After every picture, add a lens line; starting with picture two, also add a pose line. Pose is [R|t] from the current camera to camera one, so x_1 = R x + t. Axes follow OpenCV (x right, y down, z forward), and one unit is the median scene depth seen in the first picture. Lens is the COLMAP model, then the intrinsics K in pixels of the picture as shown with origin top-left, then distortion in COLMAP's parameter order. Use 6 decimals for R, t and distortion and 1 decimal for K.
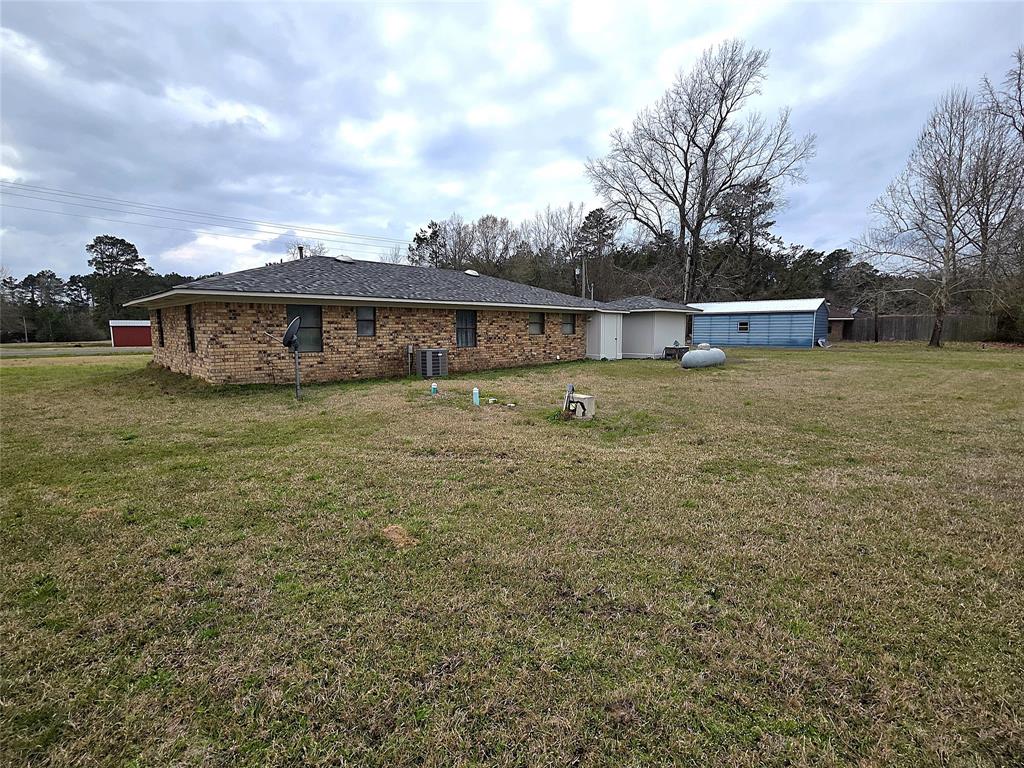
lens RADIAL K [[481.8, 0, 512.0], [0, 481.8, 384.0], [0, 0, 1]] dist [0.000886, -0.000602]
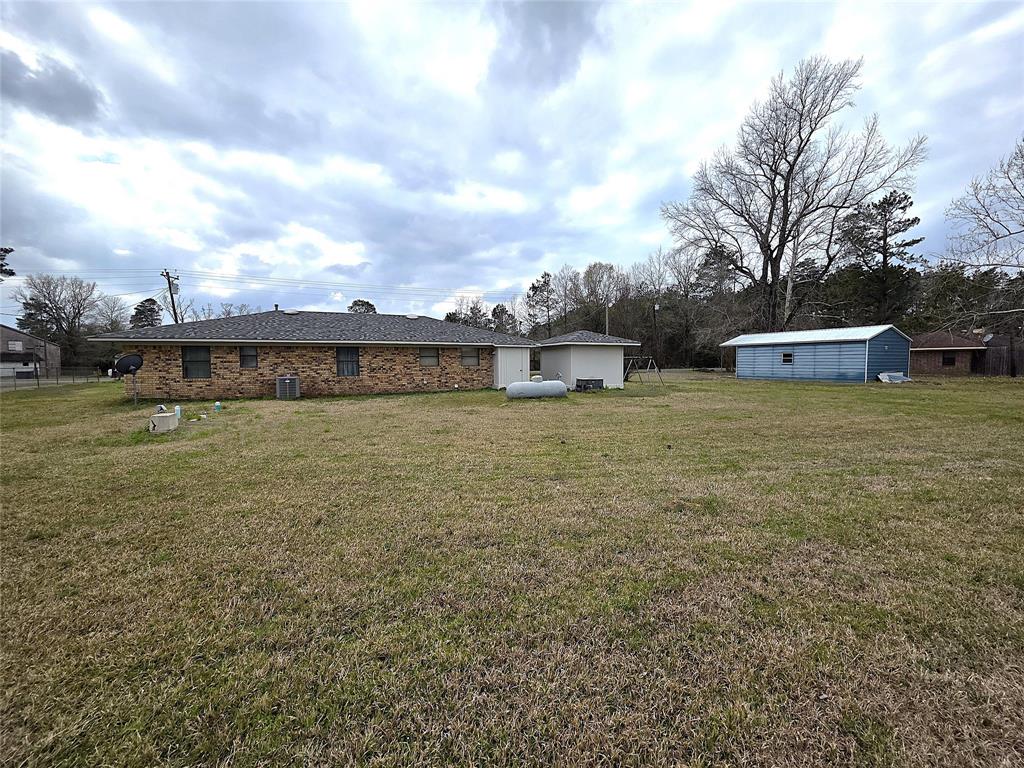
lens RADIAL K [[408.3, 0, 513.6], [0, 408.3, 384.9], [0, 0, 1]] dist [0.001682, 0.000104]
pose [[0.918278, 0.021330, -0.395360, 0.337923], [-0.043063, 0.998005, -0.046175, -0.010398], [0.393586, 0.059427, 0.917365, 0.087517]]
